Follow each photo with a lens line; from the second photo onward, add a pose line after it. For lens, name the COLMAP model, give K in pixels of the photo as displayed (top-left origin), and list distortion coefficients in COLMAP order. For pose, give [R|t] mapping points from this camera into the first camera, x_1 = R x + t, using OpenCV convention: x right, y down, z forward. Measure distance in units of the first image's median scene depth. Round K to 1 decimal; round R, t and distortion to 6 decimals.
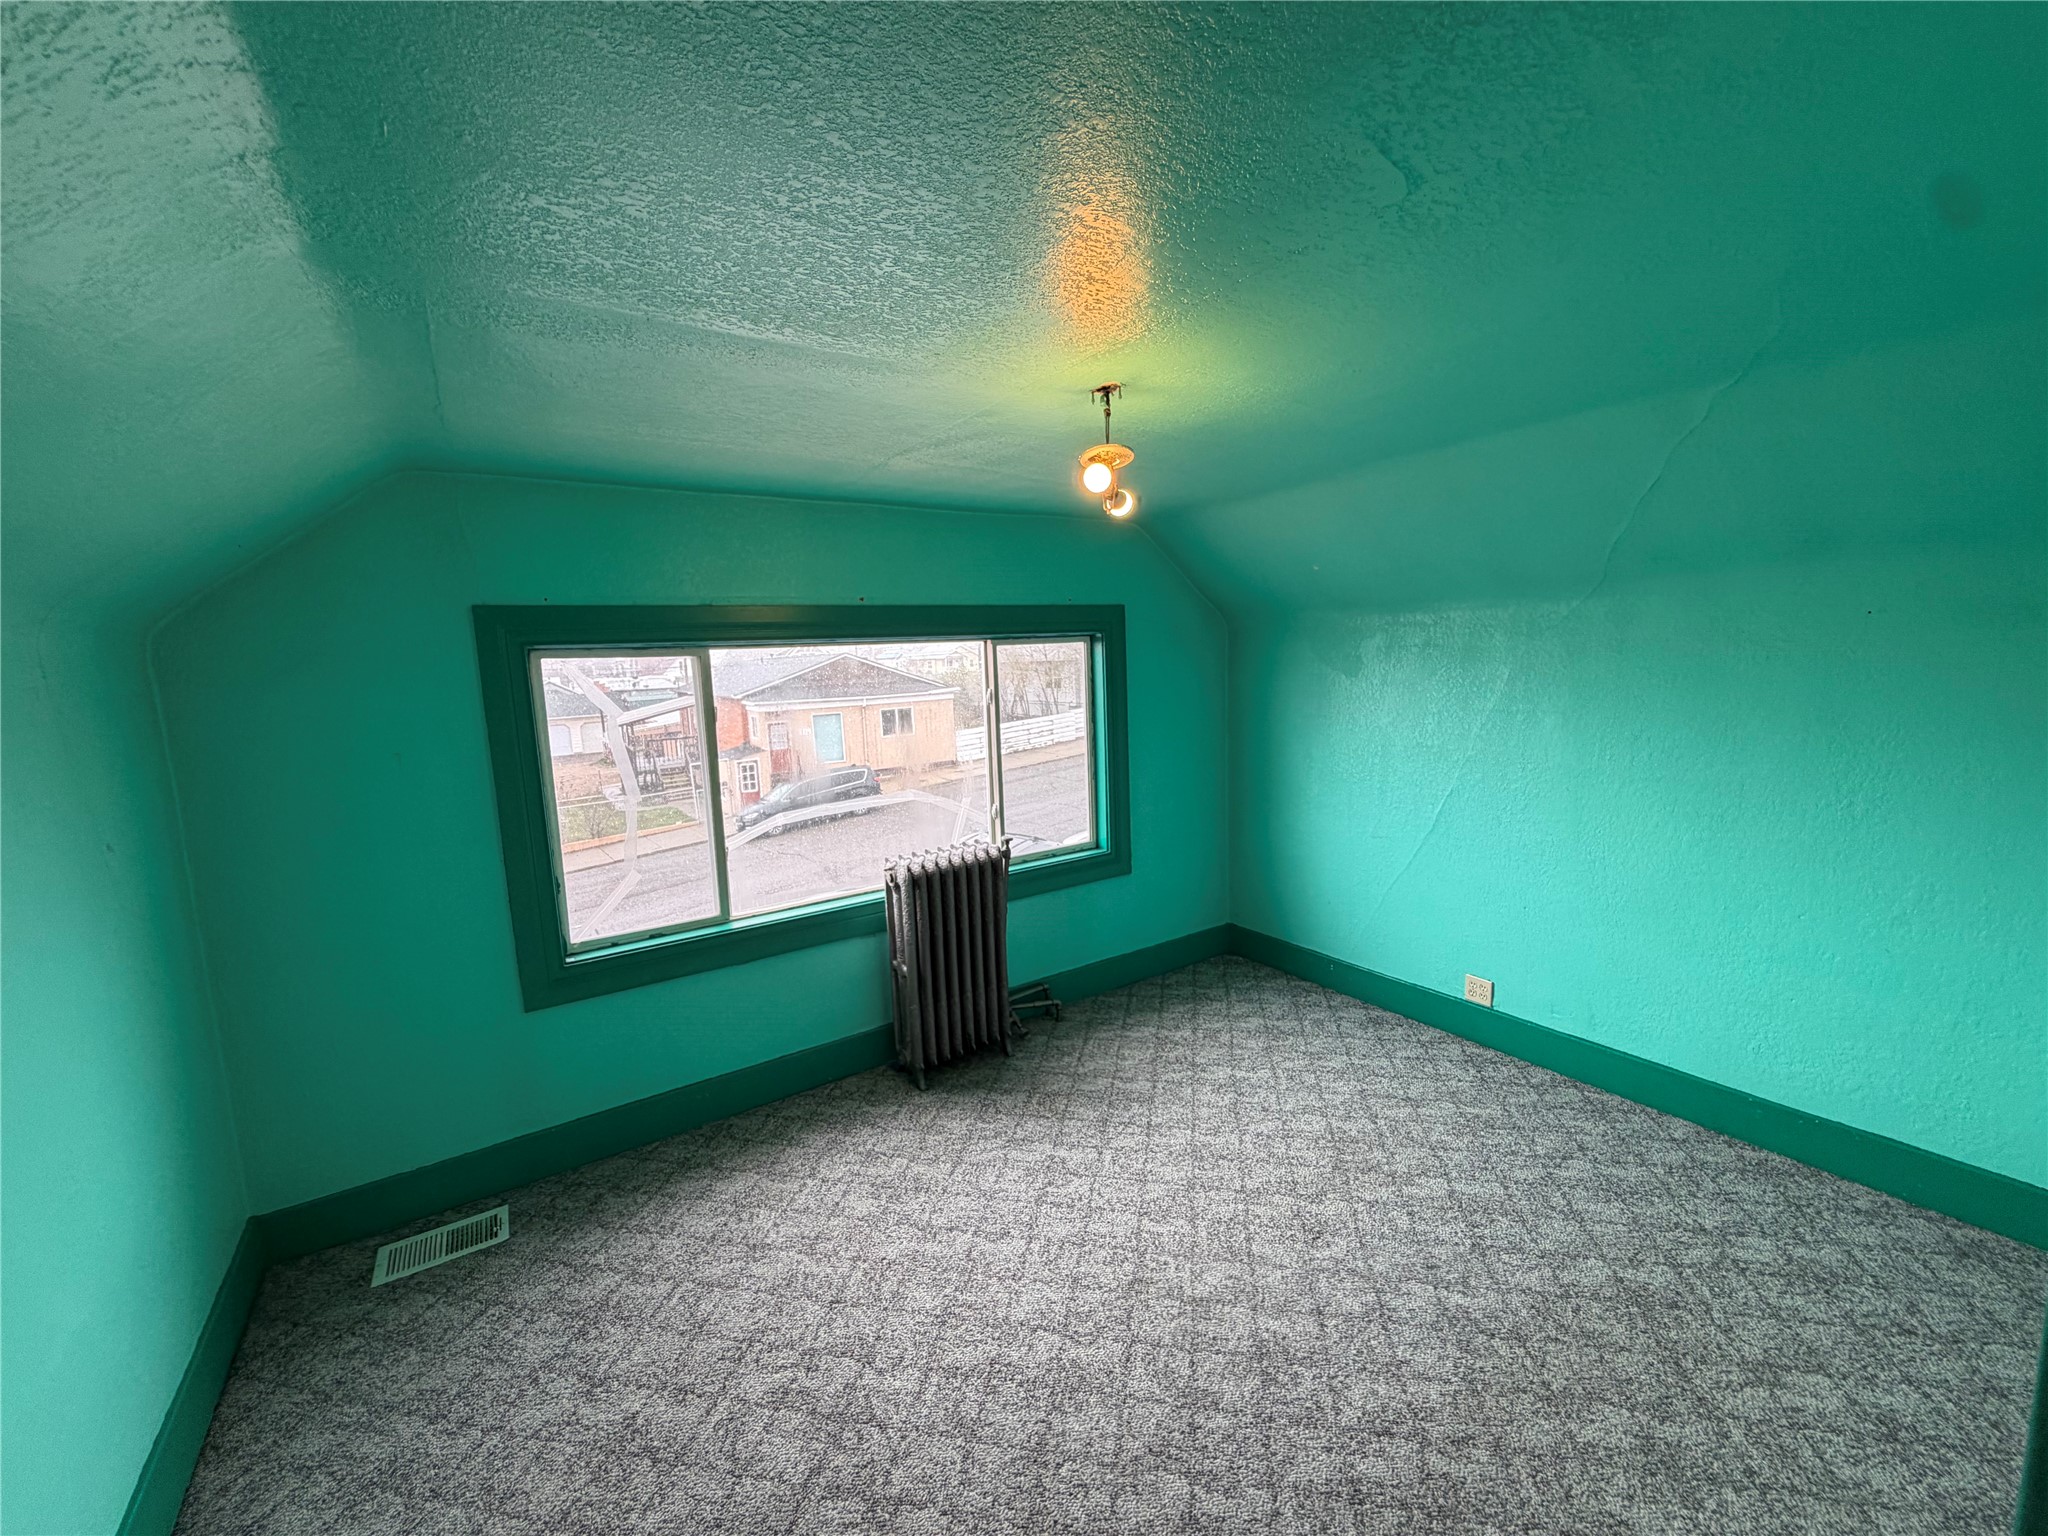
lens RADIAL K [[813.5, 0, 1017.5], [0, 813.5, 737.6], [0, 0, 1]] dist [-0.002164, 0.000194]
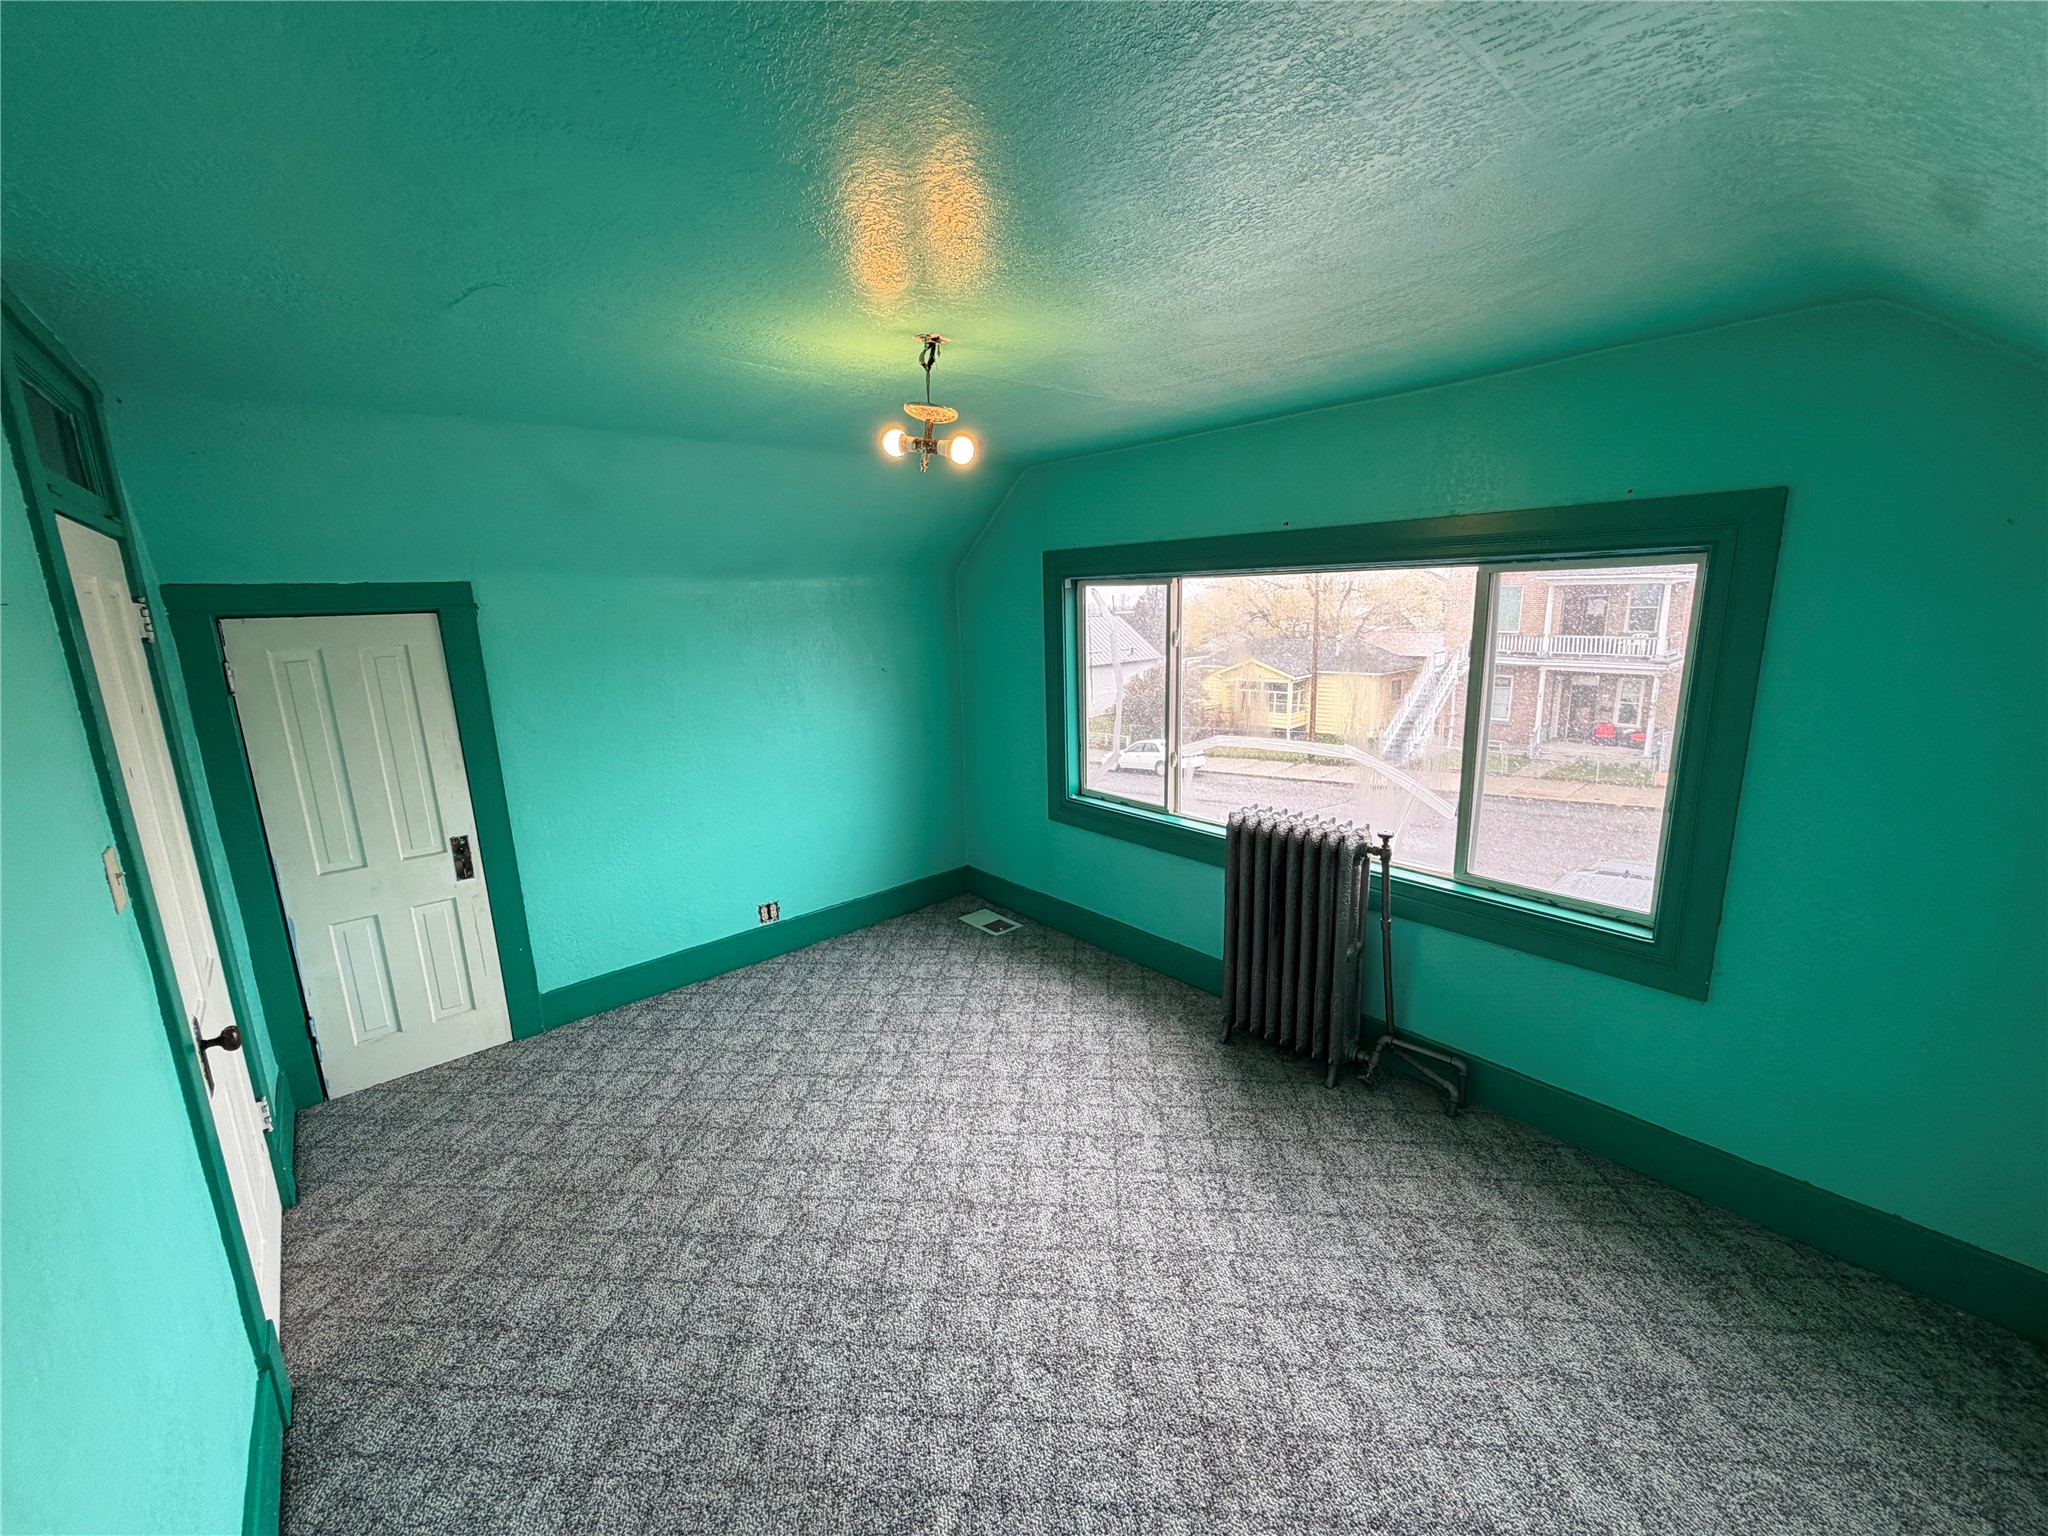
lens RADIAL K [[813.5, 0, 1024.4], [0, 813.5, 753.3], [0, 0, 1]] dist [-0.002164, 0.000194]
pose [[0.139981, 0.227790, -0.963596, 0.878108], [-0.076917, 0.972738, 0.218777, -0.121691], [0.987162, 0.043493, 0.153686, 0.736485]]
